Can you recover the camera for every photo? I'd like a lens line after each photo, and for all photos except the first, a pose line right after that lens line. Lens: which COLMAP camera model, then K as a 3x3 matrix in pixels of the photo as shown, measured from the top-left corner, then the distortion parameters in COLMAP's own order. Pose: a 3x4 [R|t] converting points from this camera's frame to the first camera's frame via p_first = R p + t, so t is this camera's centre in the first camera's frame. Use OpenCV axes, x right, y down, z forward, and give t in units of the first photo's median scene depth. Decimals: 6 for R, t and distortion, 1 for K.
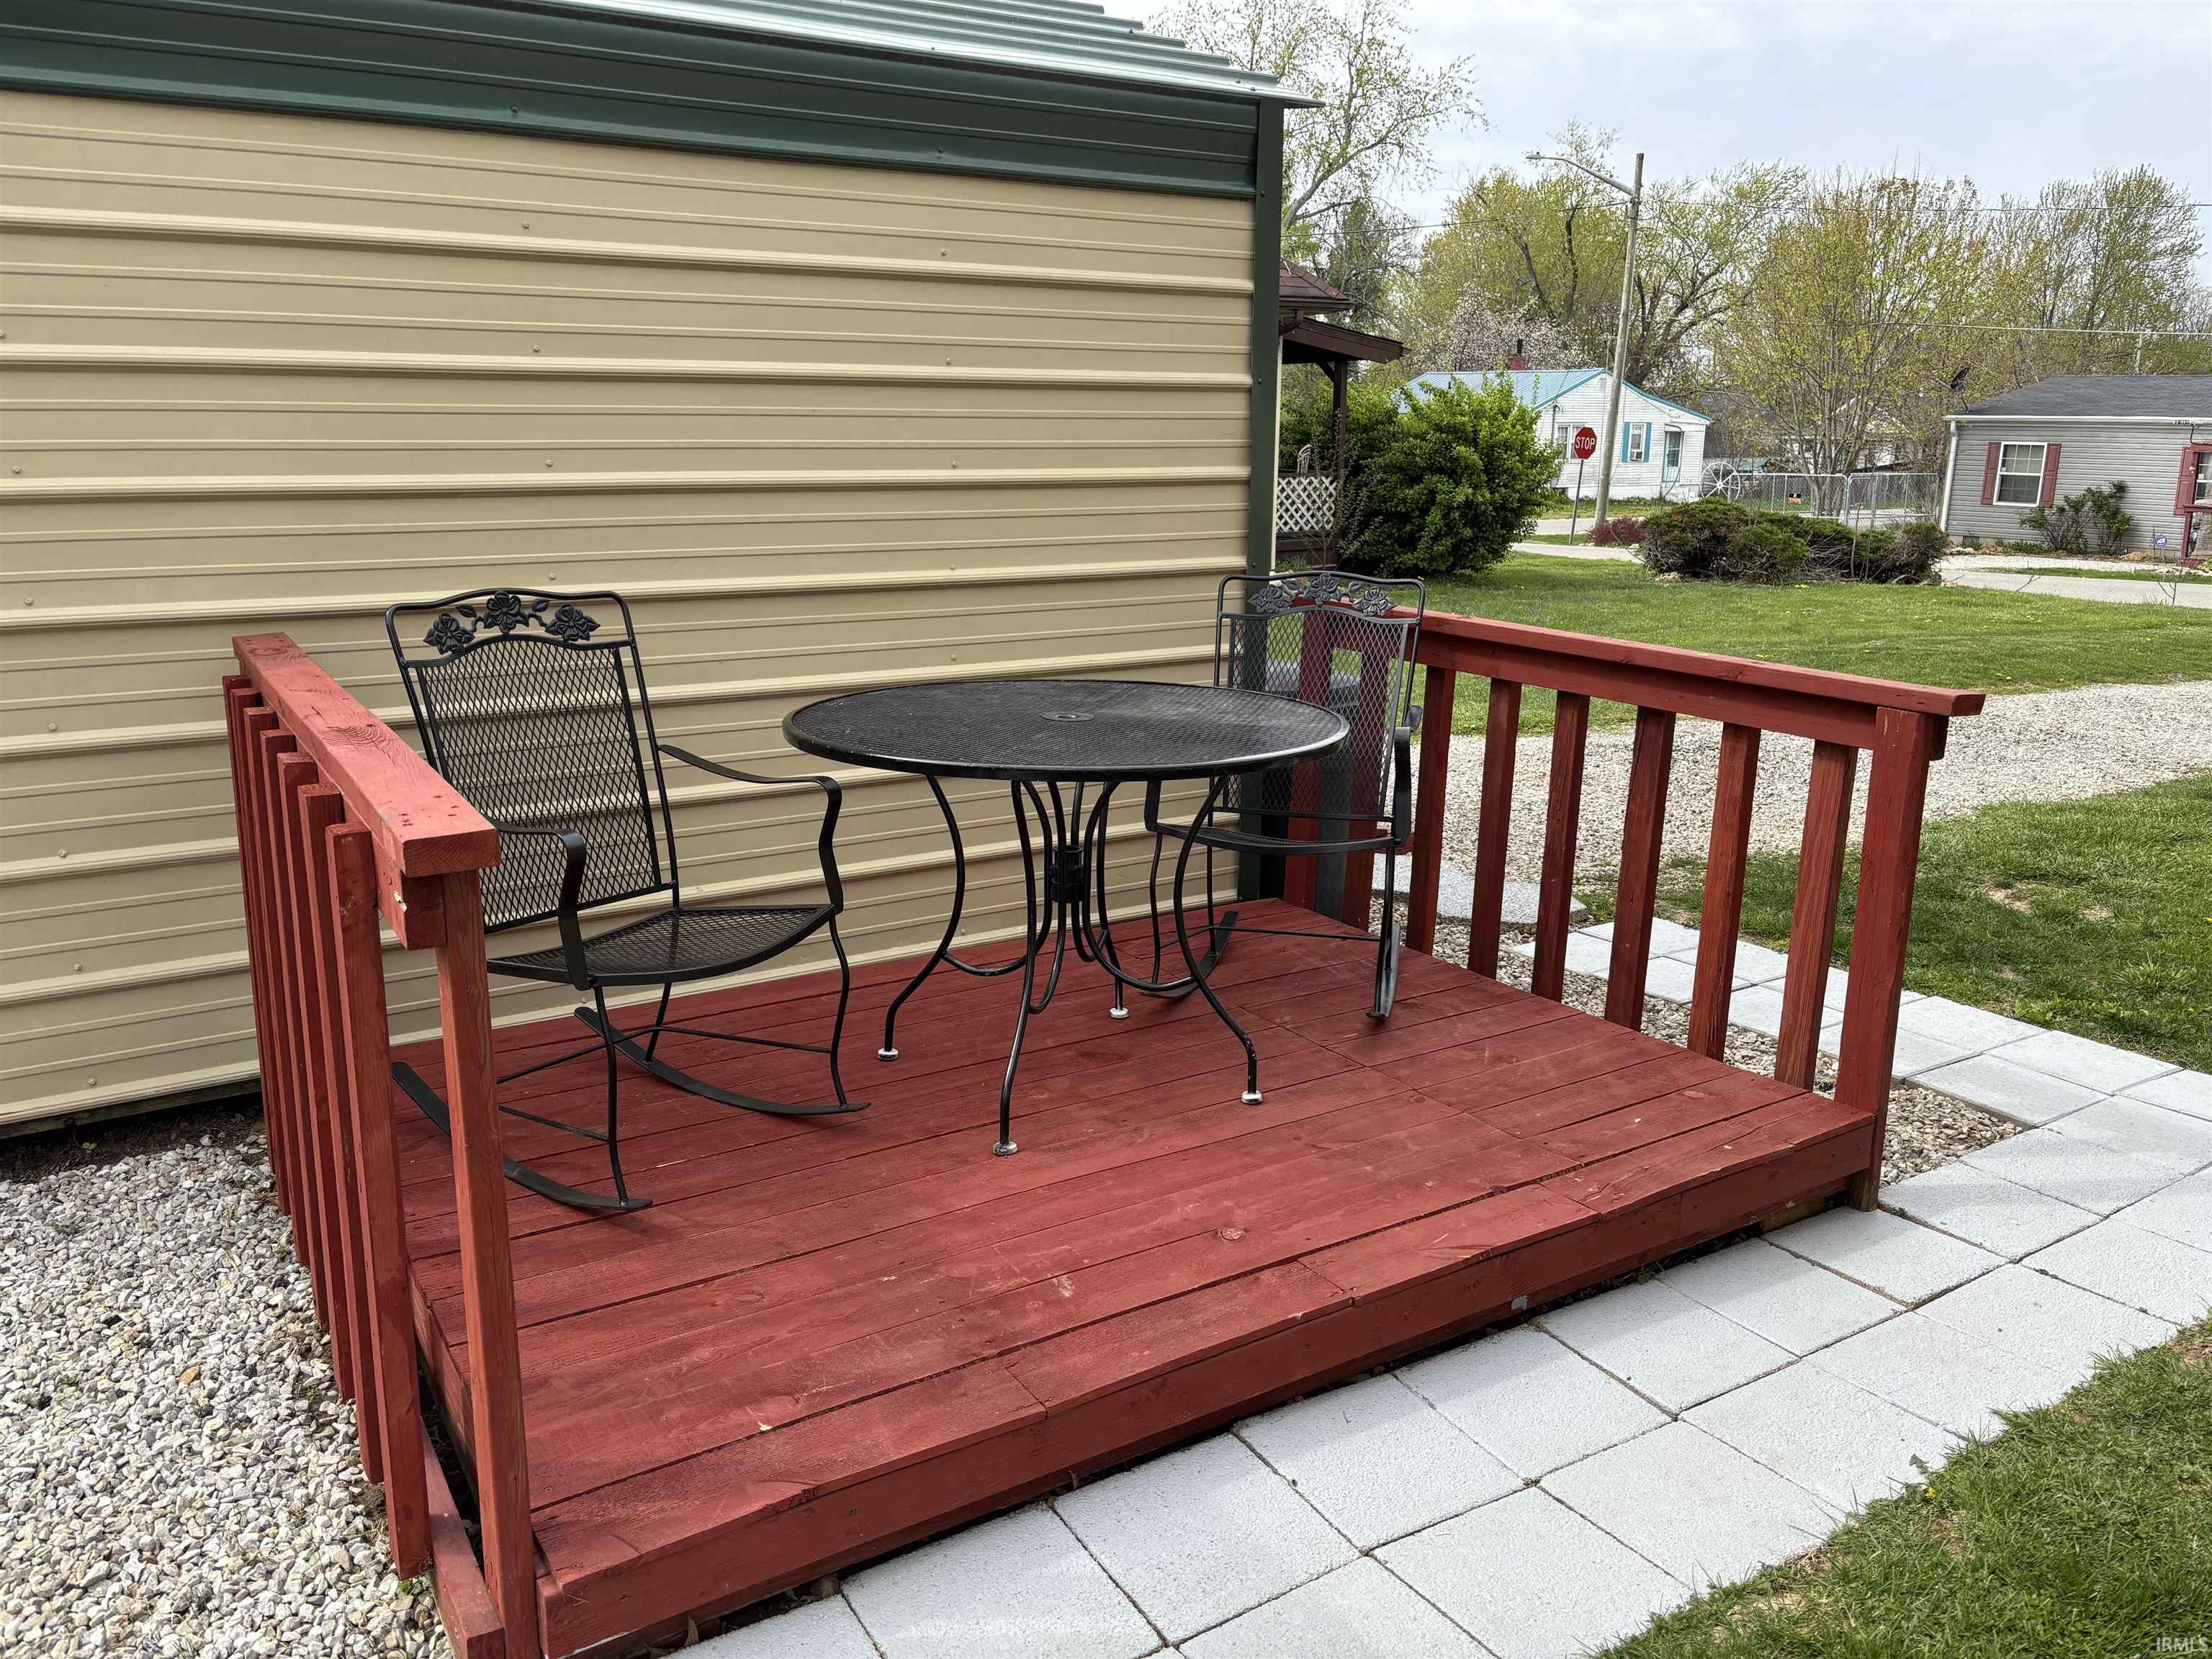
lens RADIAL K [[1675.7, 0, 1106.0], [0, 1675.7, 829.5], [0, 0, 1]] dist [0.040706, -0.041927]
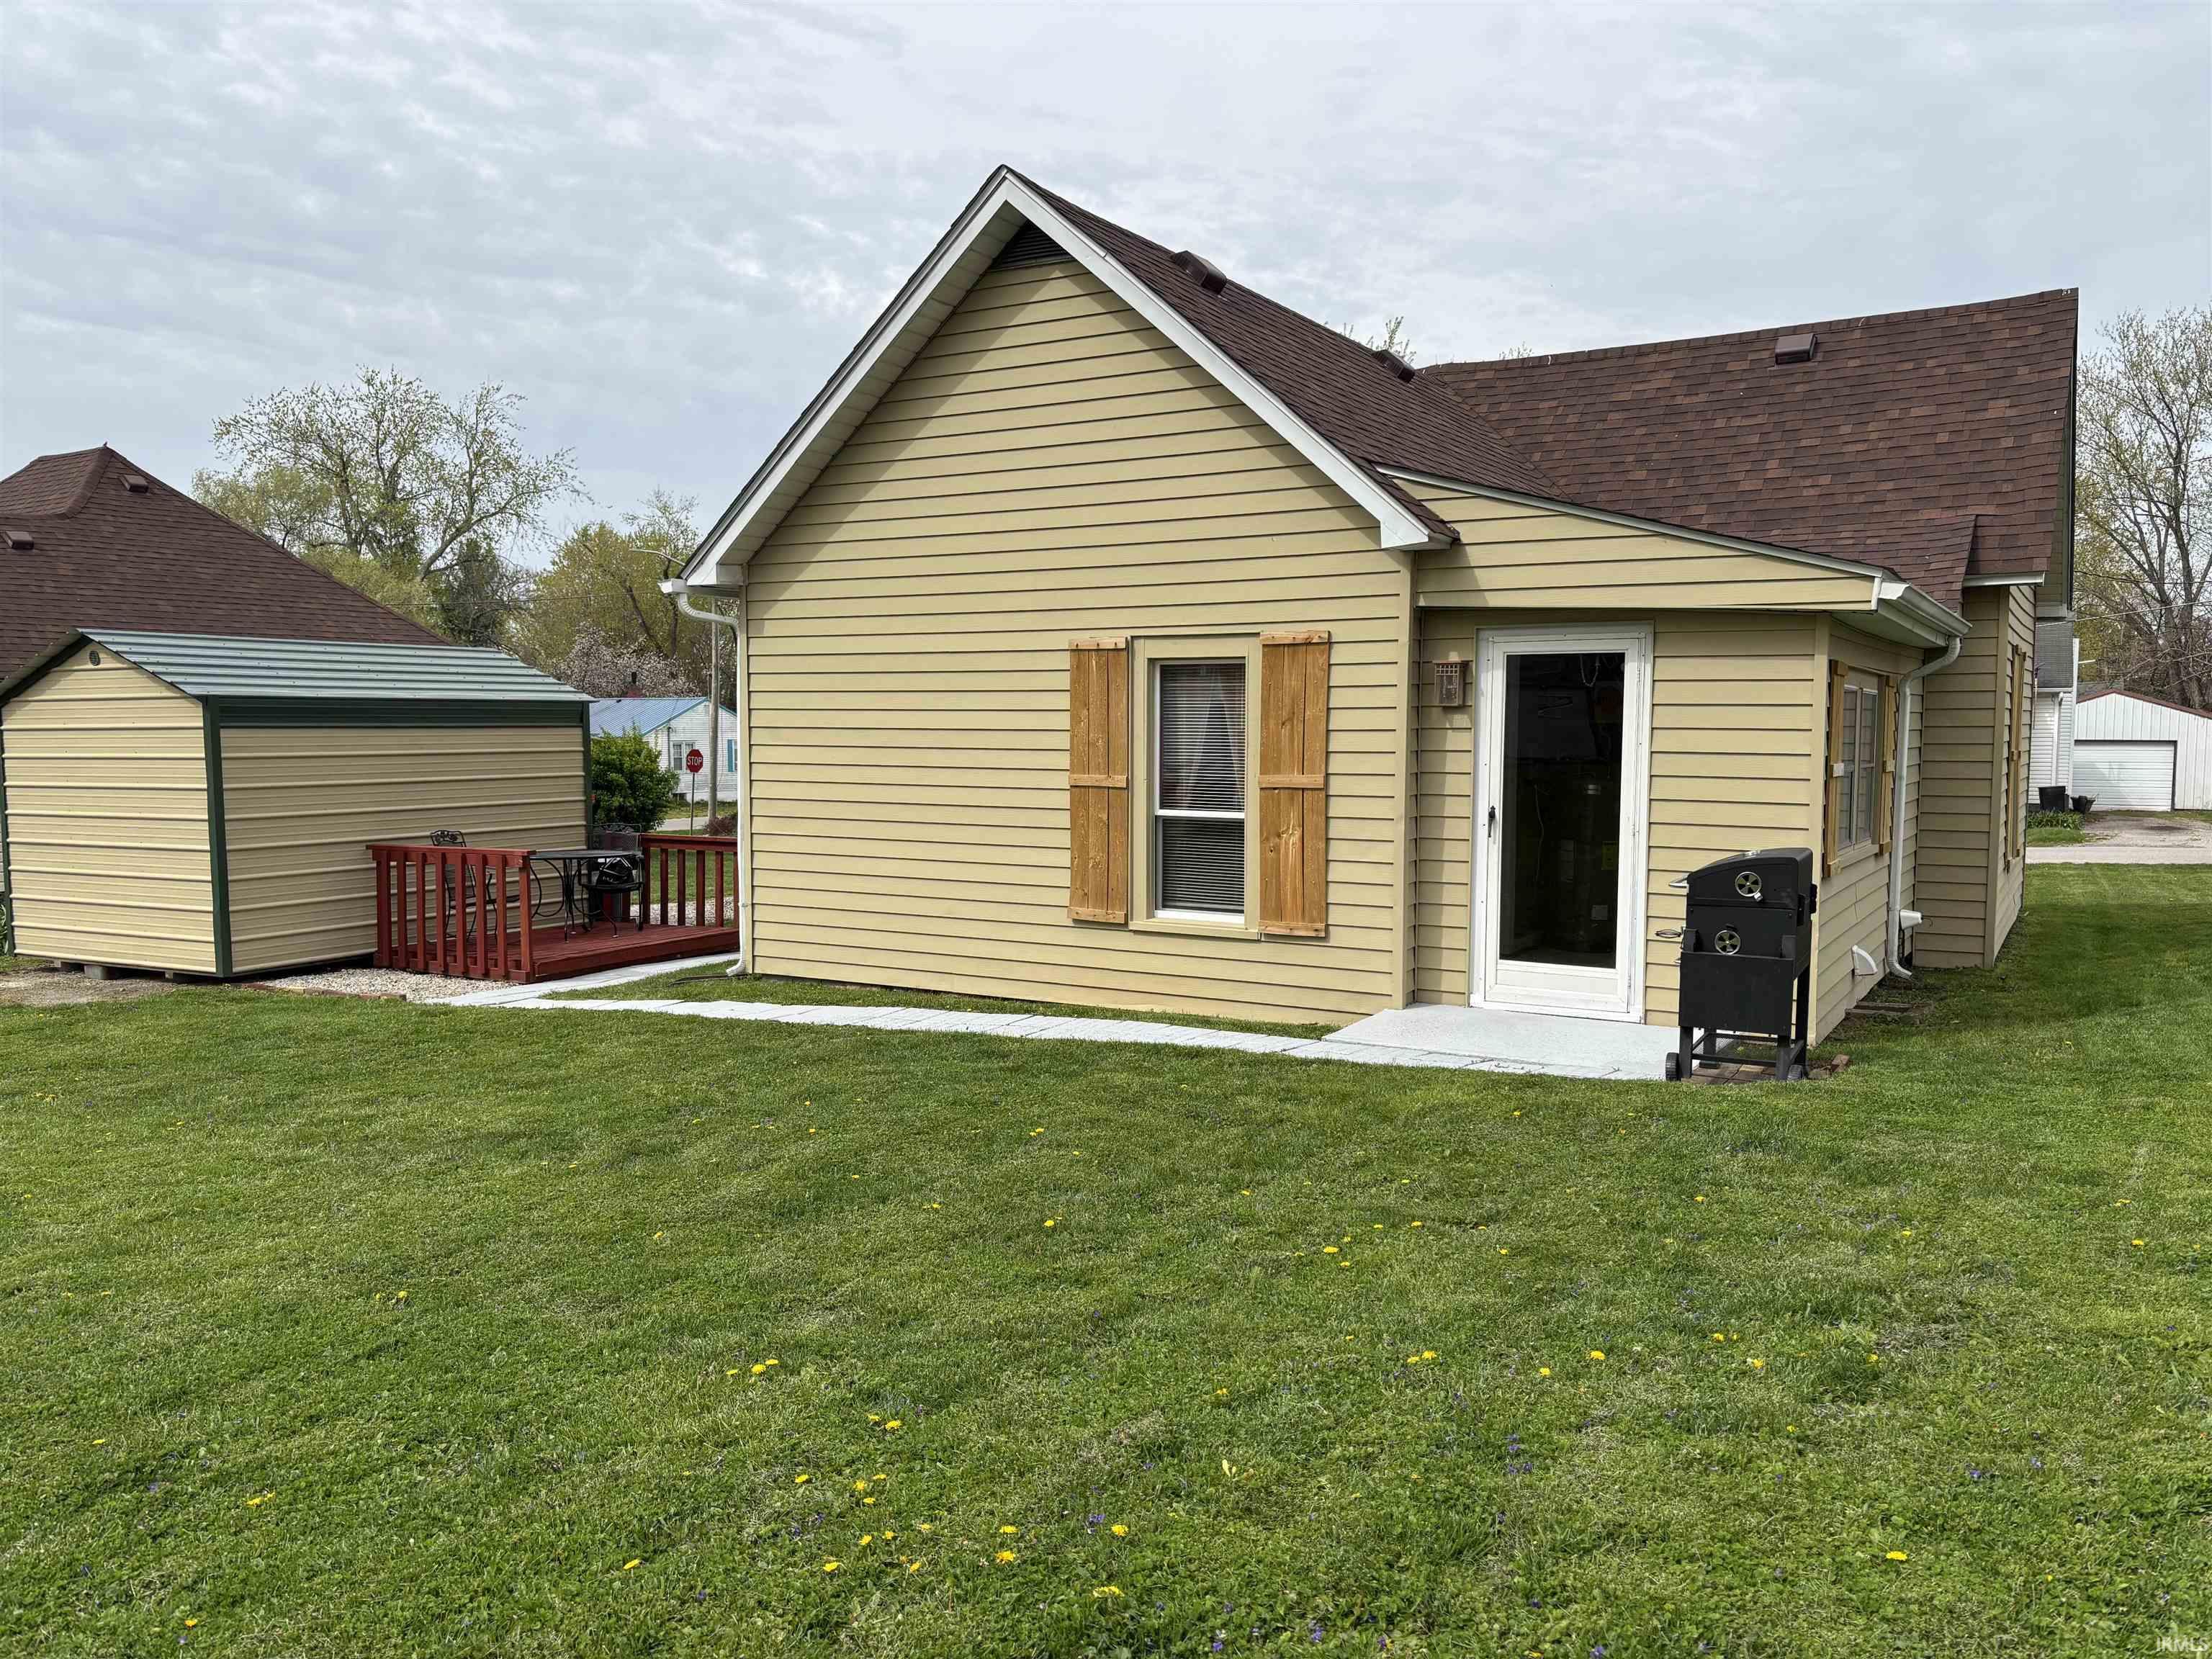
lens RADIAL K [[1676.7, 0, 1099.1], [0, 1676.7, 840.8], [0, 0, 1]] dist [0.038034, -0.036862]
pose [[0.876019, -0.042146, 0.480431, -0.048033], [0.123110, 0.982713, -0.138272, 0.035180], [-0.466299, 0.180275, 0.866064, -0.182635]]
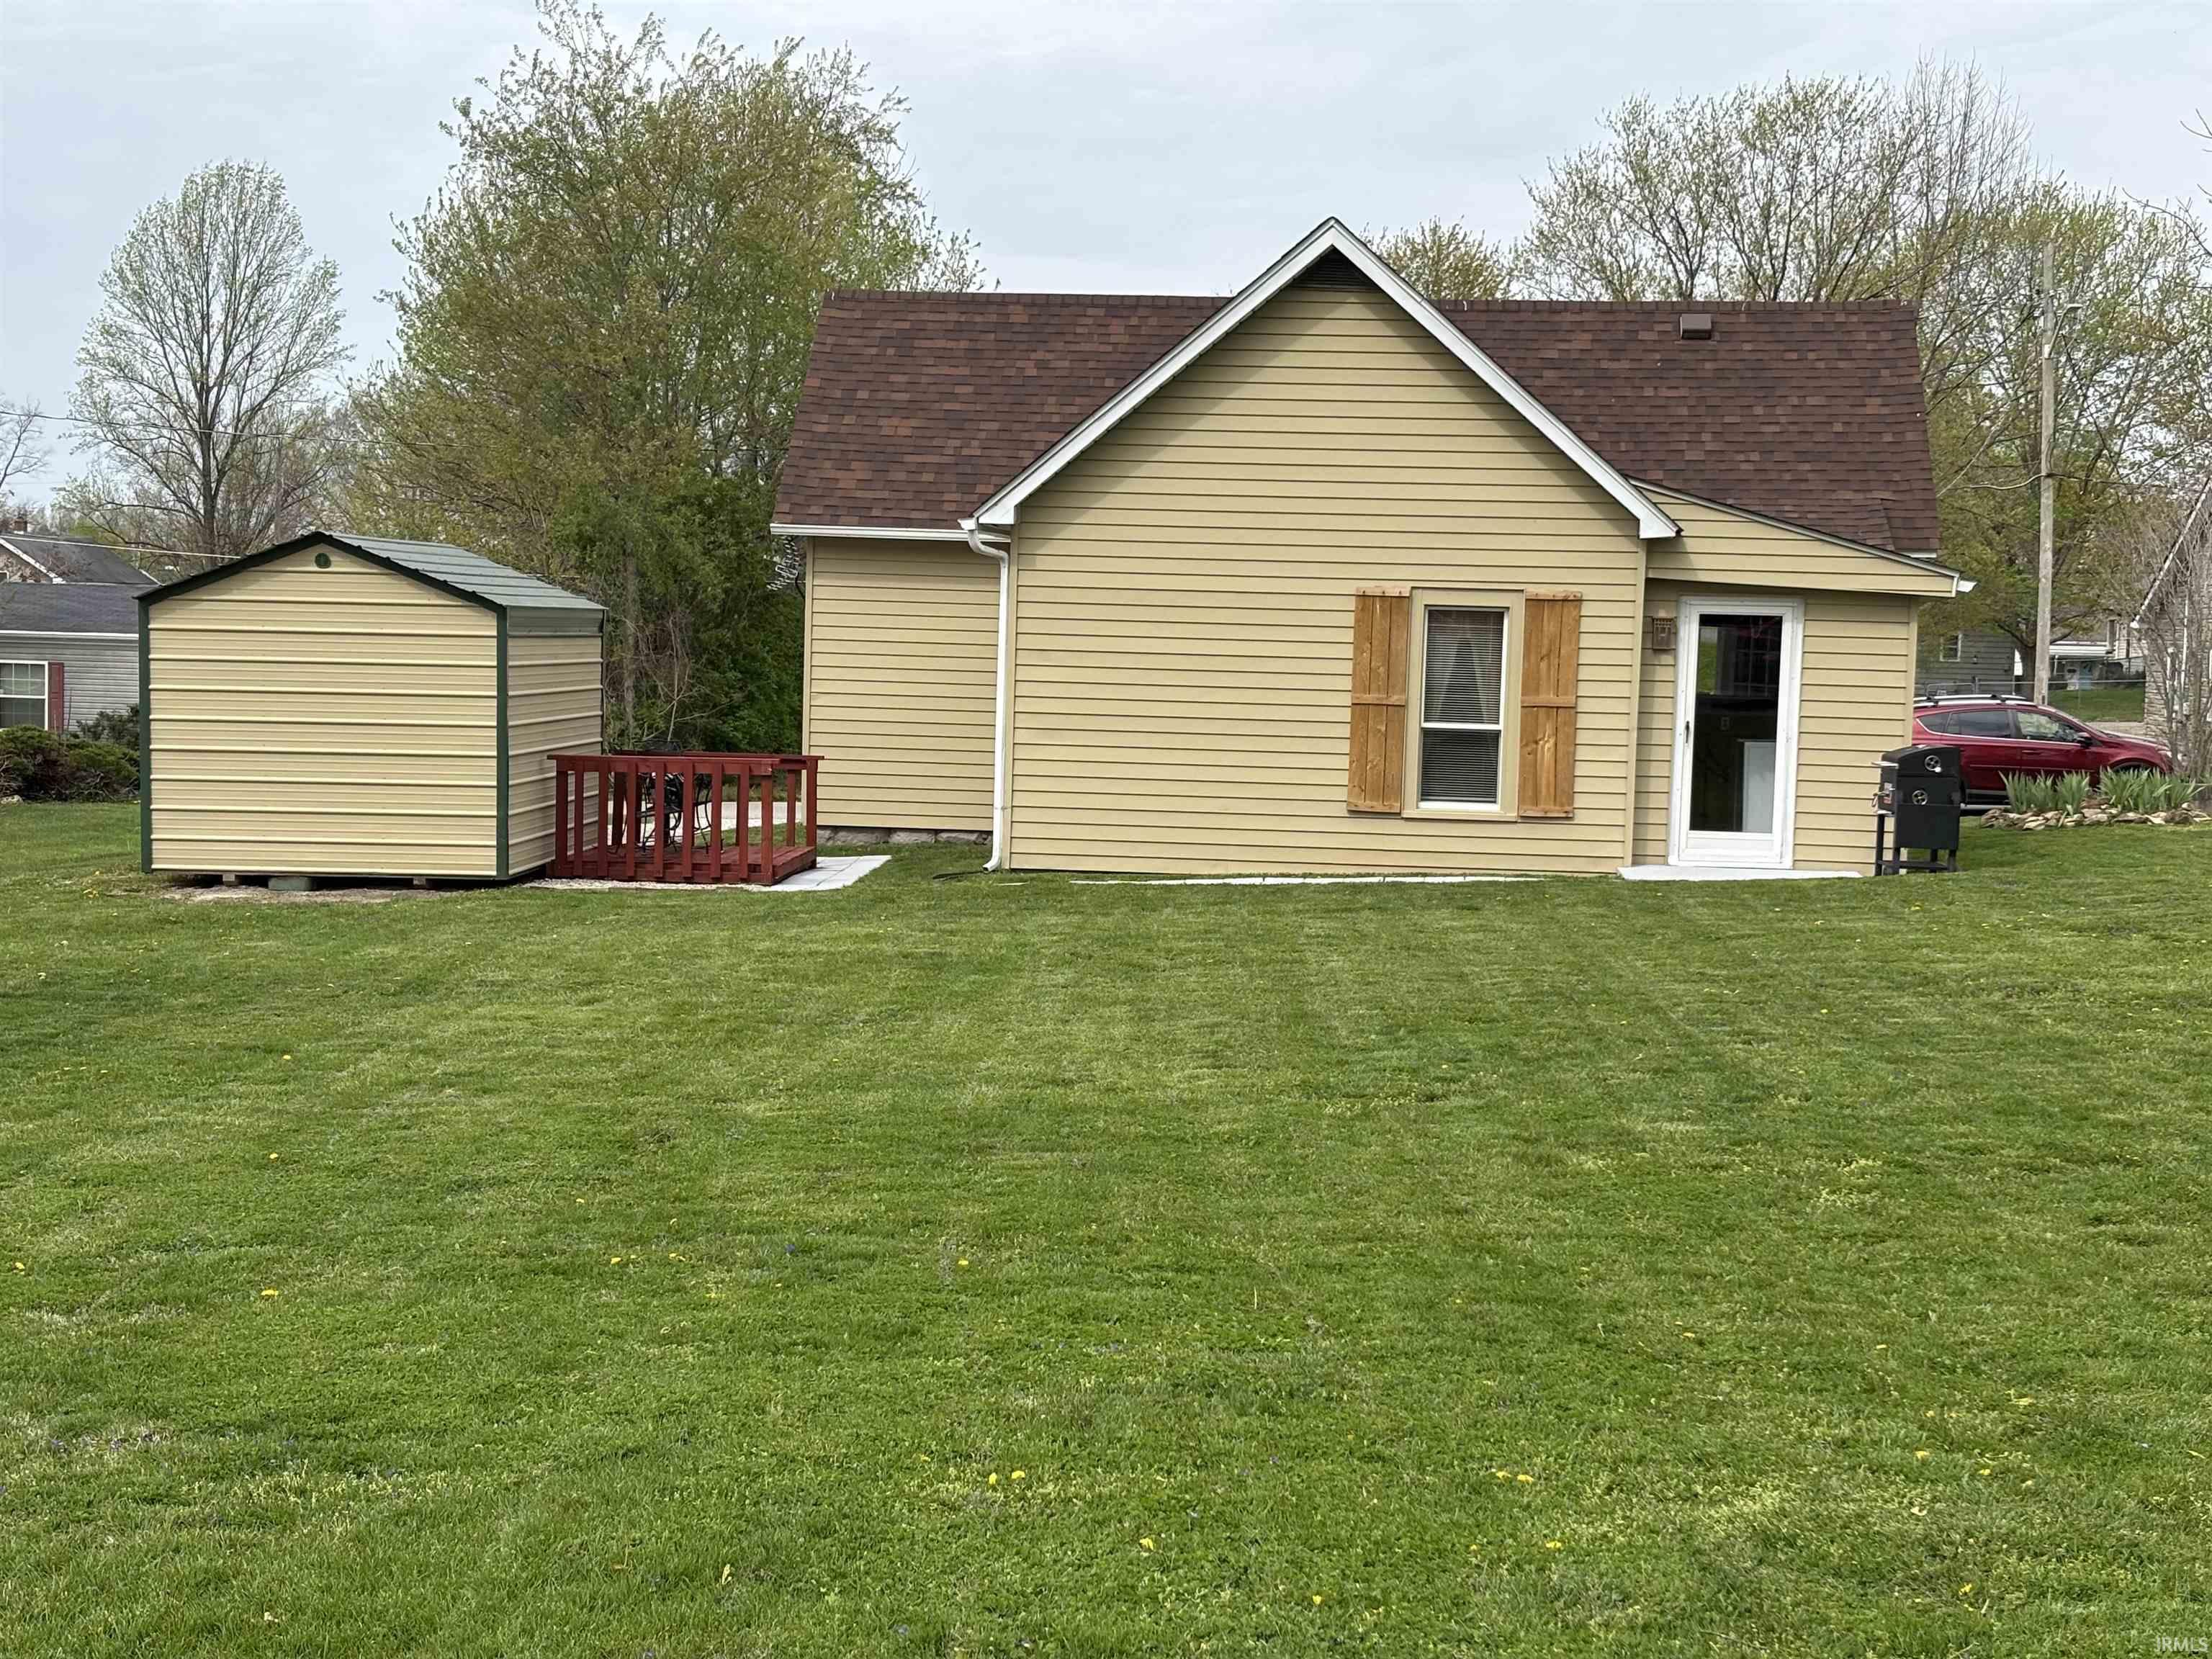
lens RADIAL K [[3274.3, 0, 1108.9], [0, 3274.3, 827.7], [0, 0, 1]] dist [0.102895, -0.067400]
pose [[0.581590, -0.043357, 0.812326, -0.307788], [0.175013, 0.981864, -0.072896, 0.045550], [-0.794433, 0.184563, 0.578631, -0.244109]]
